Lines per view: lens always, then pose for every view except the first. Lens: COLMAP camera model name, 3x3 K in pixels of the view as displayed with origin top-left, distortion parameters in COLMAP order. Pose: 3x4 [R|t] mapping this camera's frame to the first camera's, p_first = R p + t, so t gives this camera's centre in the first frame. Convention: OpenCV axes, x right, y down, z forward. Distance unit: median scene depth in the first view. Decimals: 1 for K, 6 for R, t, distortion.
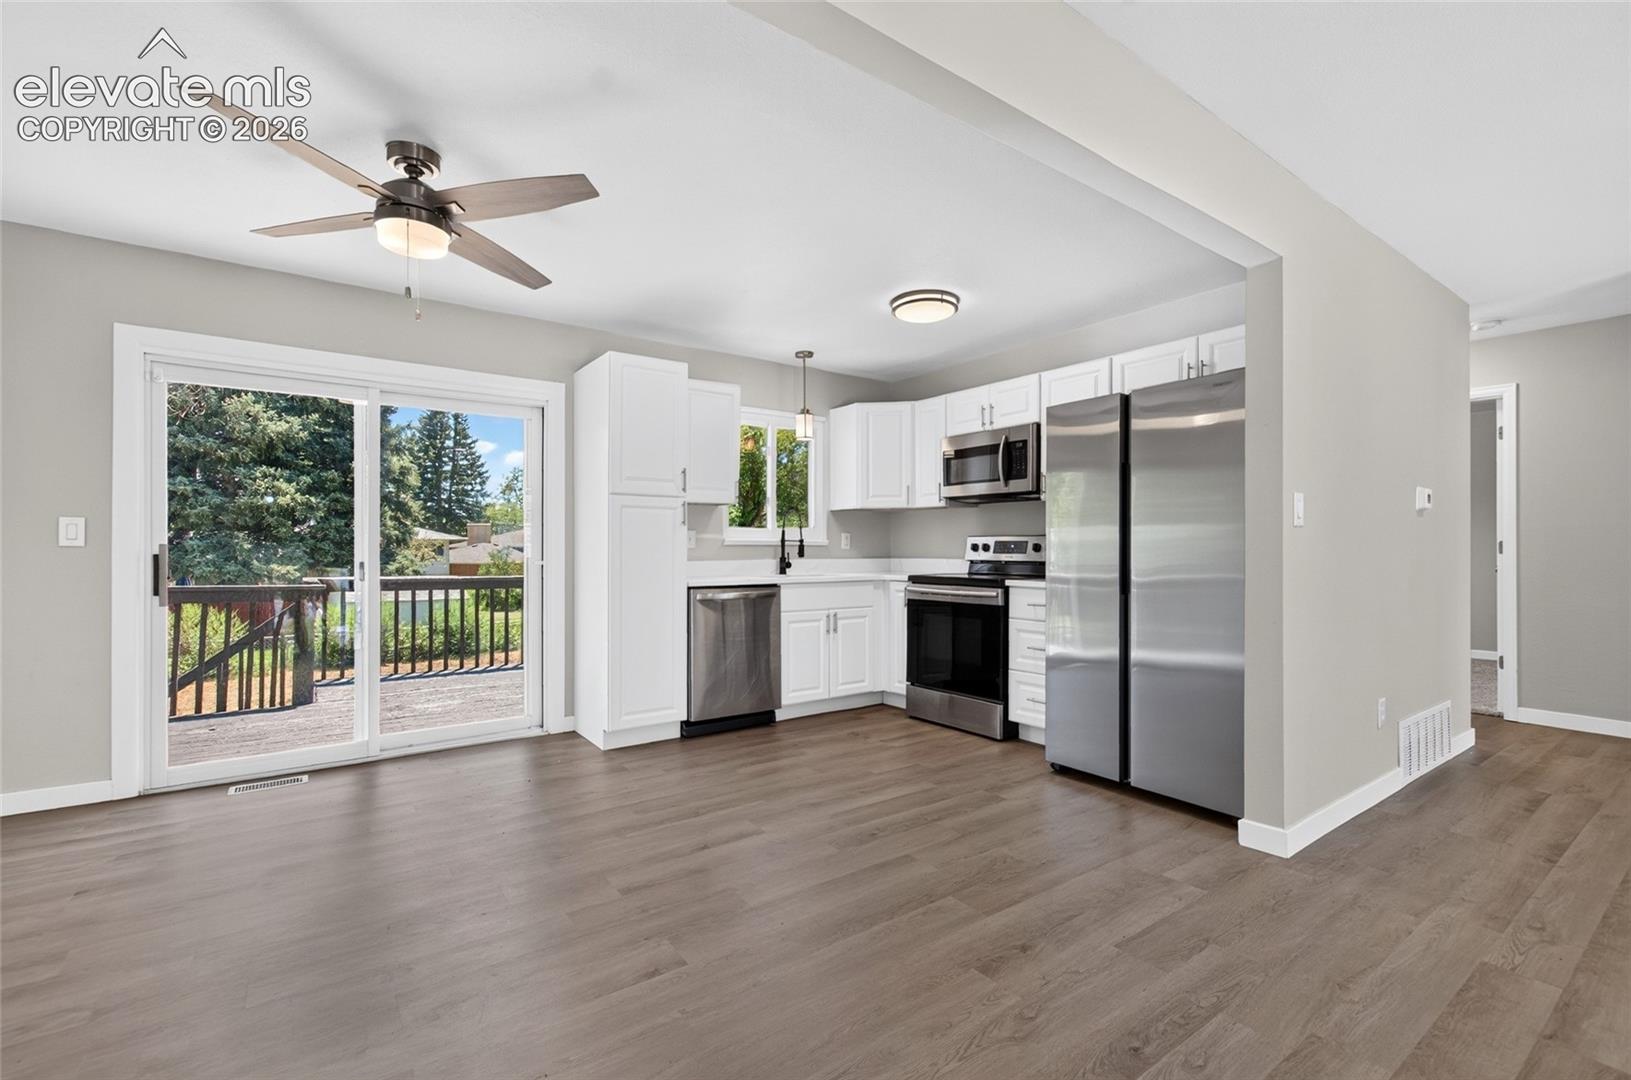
lens RADIAL K [[708.9, 0, 809.9], [0, 708.9, 540.0], [0, 0, 1]] dist [0.000985, -0.000097]
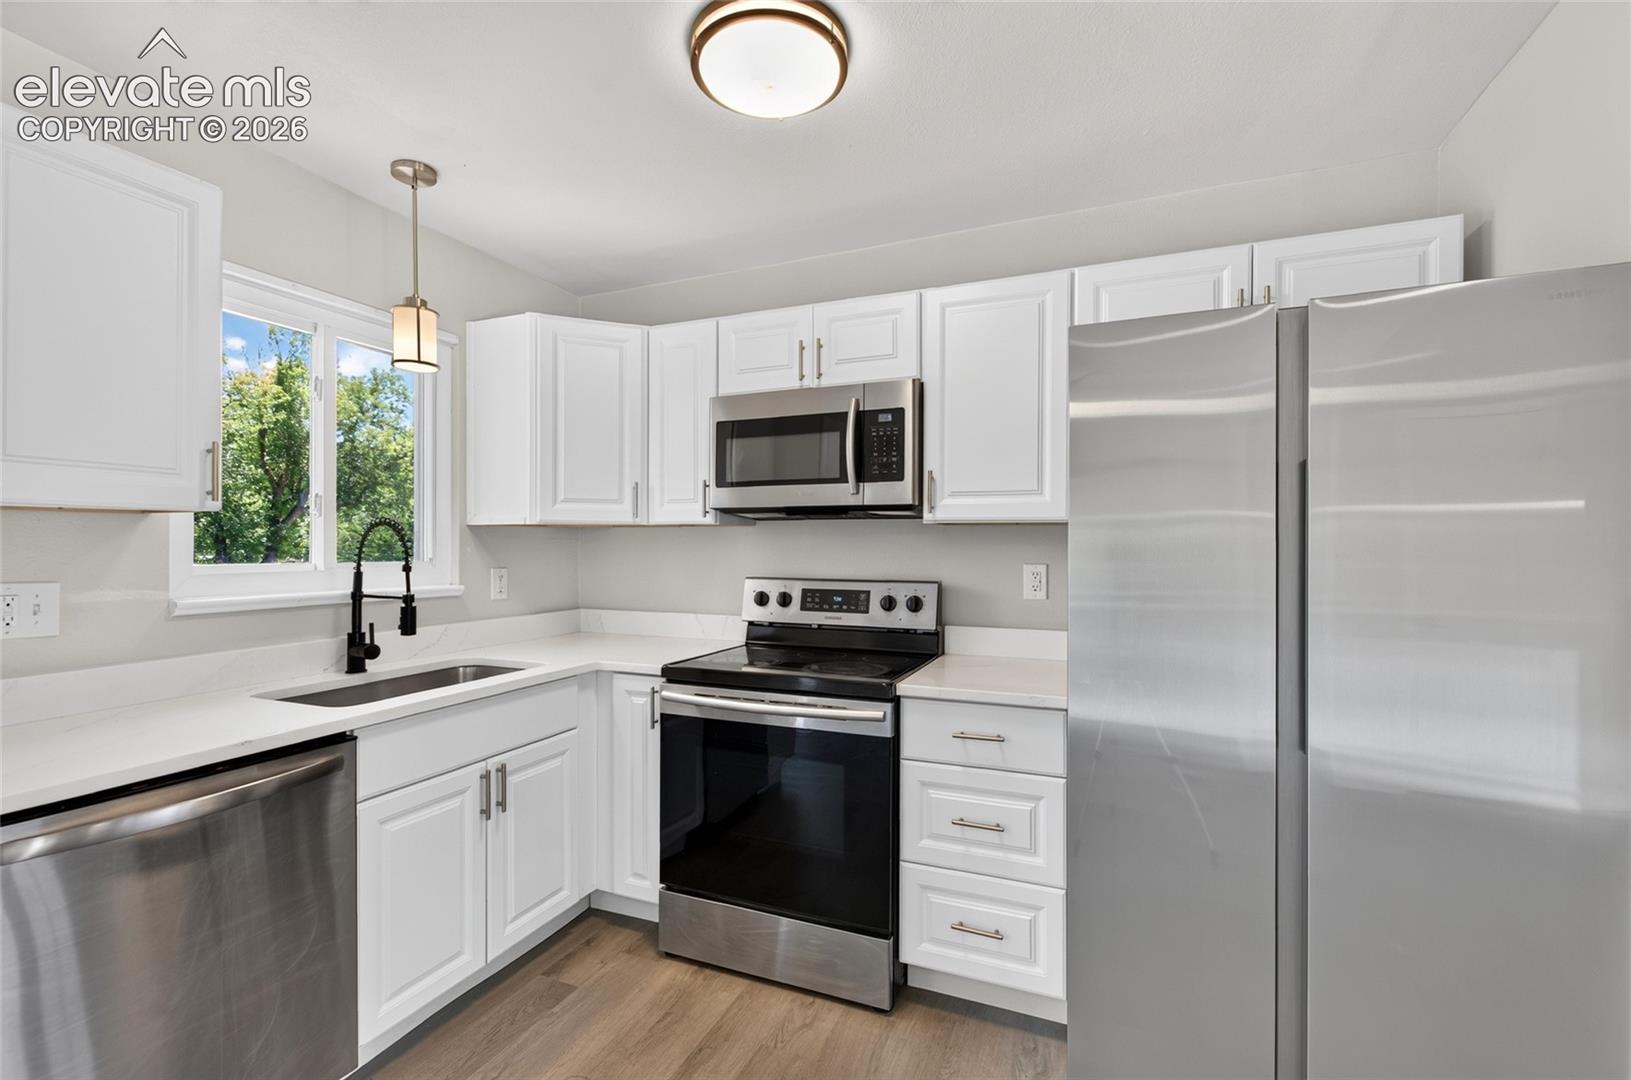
lens RADIAL K [[708.9, 0, 808.9], [0, 708.9, 552.1], [0, 0, 1]] dist [0.000985, -0.000097]
pose [[0.852303, -0.000564, 0.523049, -0.030593], [-0.008922, 0.999838, 0.015615, -0.036341], [-0.522973, -0.017975, 0.852160, 0.510484]]
